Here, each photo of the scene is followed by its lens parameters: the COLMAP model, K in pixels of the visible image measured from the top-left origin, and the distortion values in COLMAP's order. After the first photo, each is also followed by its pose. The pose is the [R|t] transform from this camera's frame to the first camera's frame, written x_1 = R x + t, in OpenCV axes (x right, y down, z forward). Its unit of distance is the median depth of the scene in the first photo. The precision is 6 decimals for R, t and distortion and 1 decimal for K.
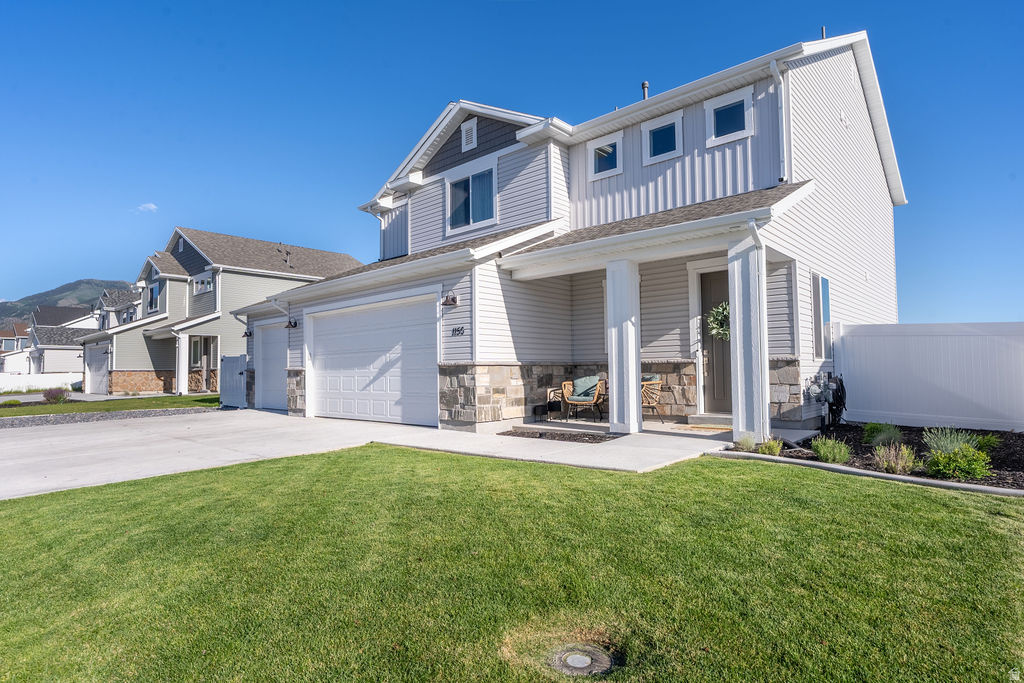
lens RADIAL K [[555.5, 0, 511.6], [0, 555.5, 343.2], [0, 0, 1]] dist [0.007349, 0.000379]
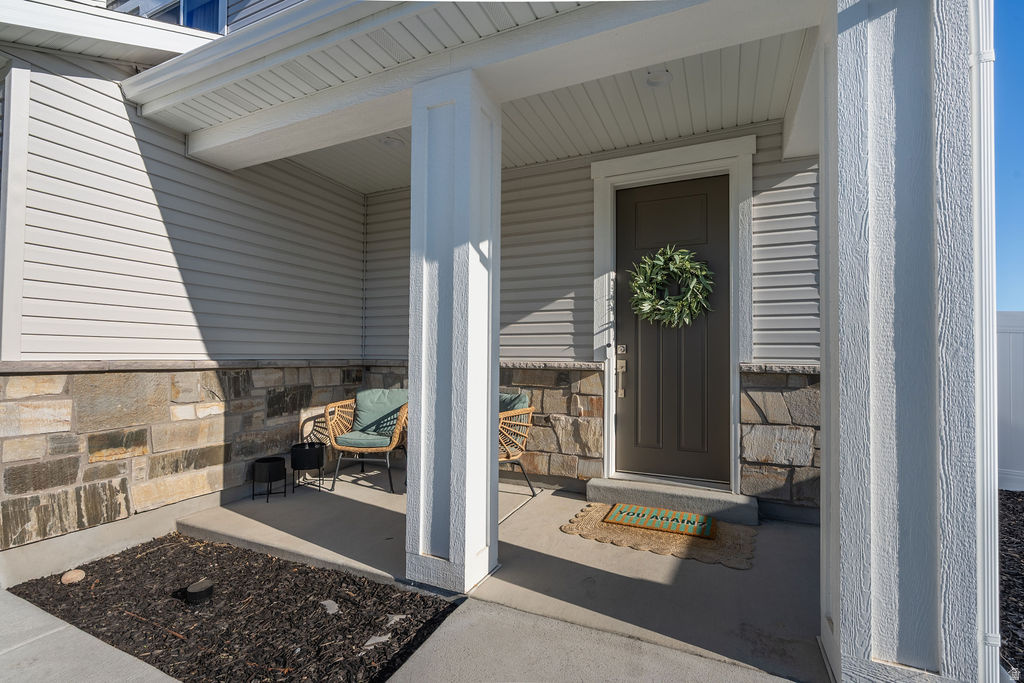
lens RADIAL K [[465.2, 0, 509.1], [0, 465.2, 342.6], [0, 0, 1]] dist [-0.004126, 0.001369]
pose [[0.956291, 0.027330, 0.291137, 0.129603], [-0.033924, 0.999269, 0.017623, 0.006703], [-0.290443, -0.026729, 0.956519, 0.616039]]
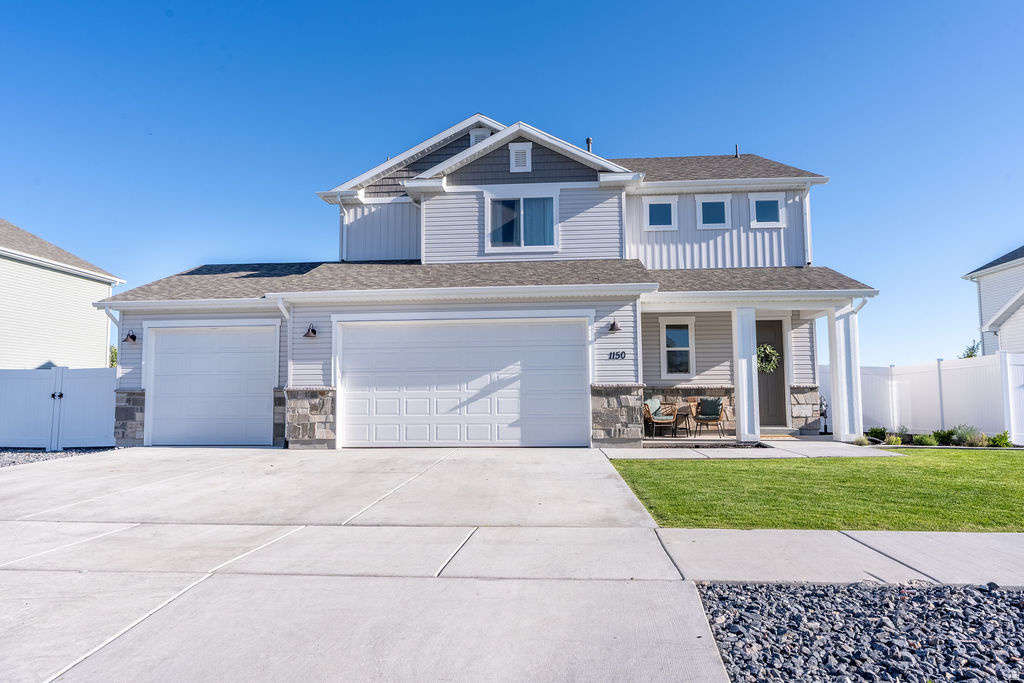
lens RADIAL K [[634.2, 0, 514.8], [0, 634.2, 337.5], [0, 0, 1]] dist [0.018393, -0.000153]
pose [[0.785368, 0.066426, 0.615454, -0.983447], [-0.034715, 0.997387, -0.063349, 0.028262], [-0.618055, 0.028387, 0.785623, 0.149435]]
